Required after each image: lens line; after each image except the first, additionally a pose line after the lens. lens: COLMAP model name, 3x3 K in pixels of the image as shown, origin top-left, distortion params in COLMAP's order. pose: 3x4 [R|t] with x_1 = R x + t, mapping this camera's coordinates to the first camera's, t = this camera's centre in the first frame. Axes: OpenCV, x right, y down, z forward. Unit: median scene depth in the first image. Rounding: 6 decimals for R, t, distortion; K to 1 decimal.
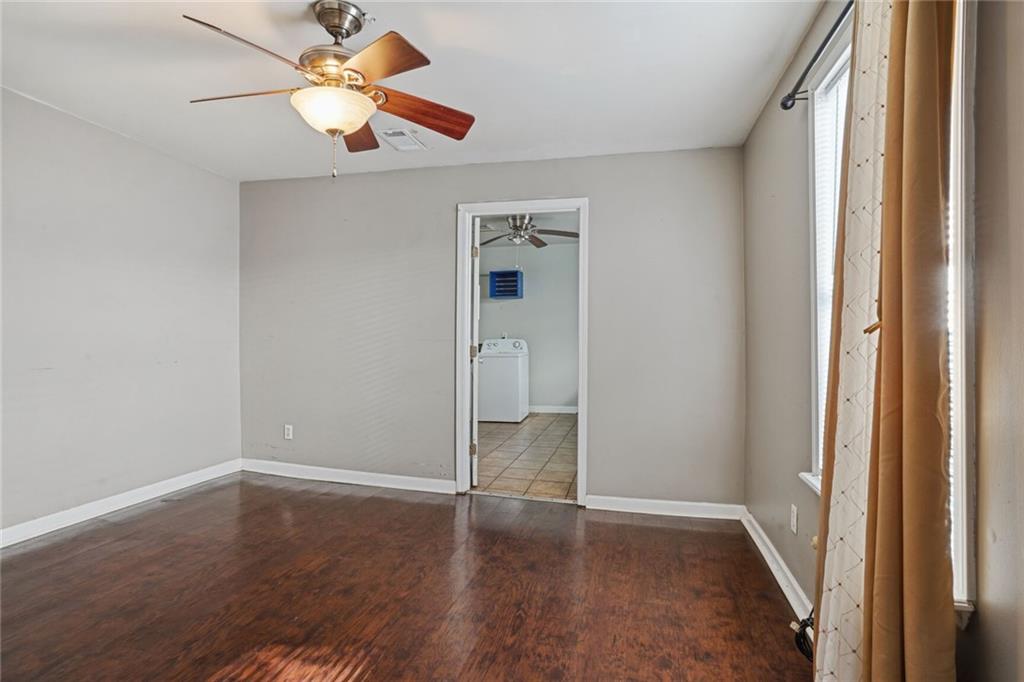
lens RADIAL K [[518.1, 0, 514.0], [0, 518.1, 342.7], [0, 0, 1]] dist [0.000631, 0.001777]
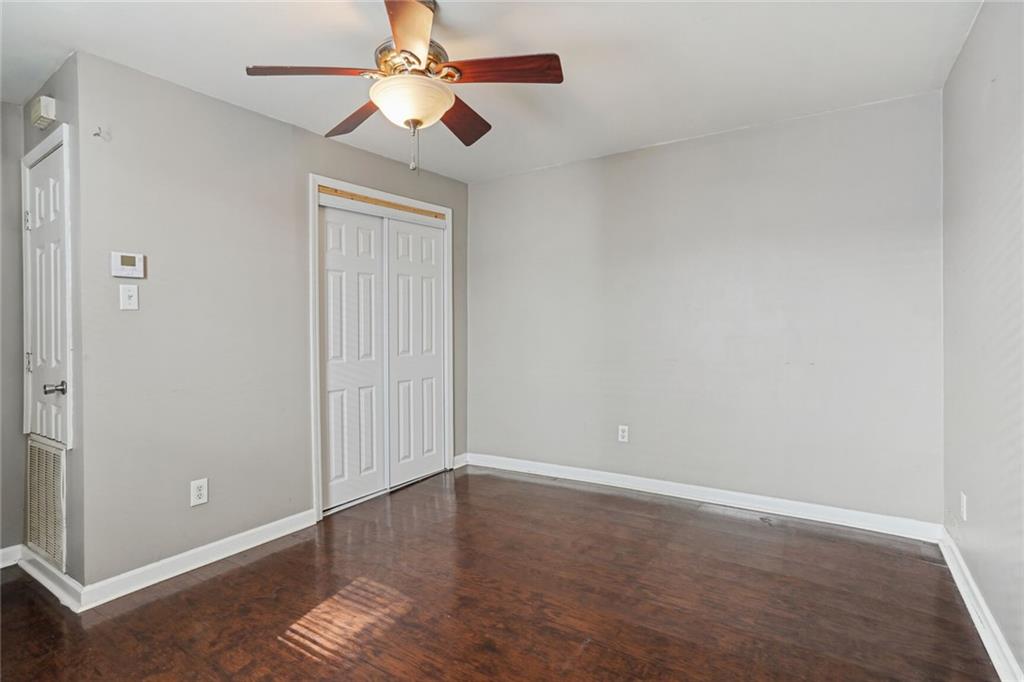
lens RADIAL K [[518.1, 0, 516.6], [0, 518.1, 337.9], [0, 0, 1]] dist [0.000631, 0.001777]
pose [[-0.331144, 0.018893, -0.943391, 0.379176], [-0.002558, 0.999778, 0.020921, -0.027640], [0.943577, 0.009341, -0.331022, 1.146355]]
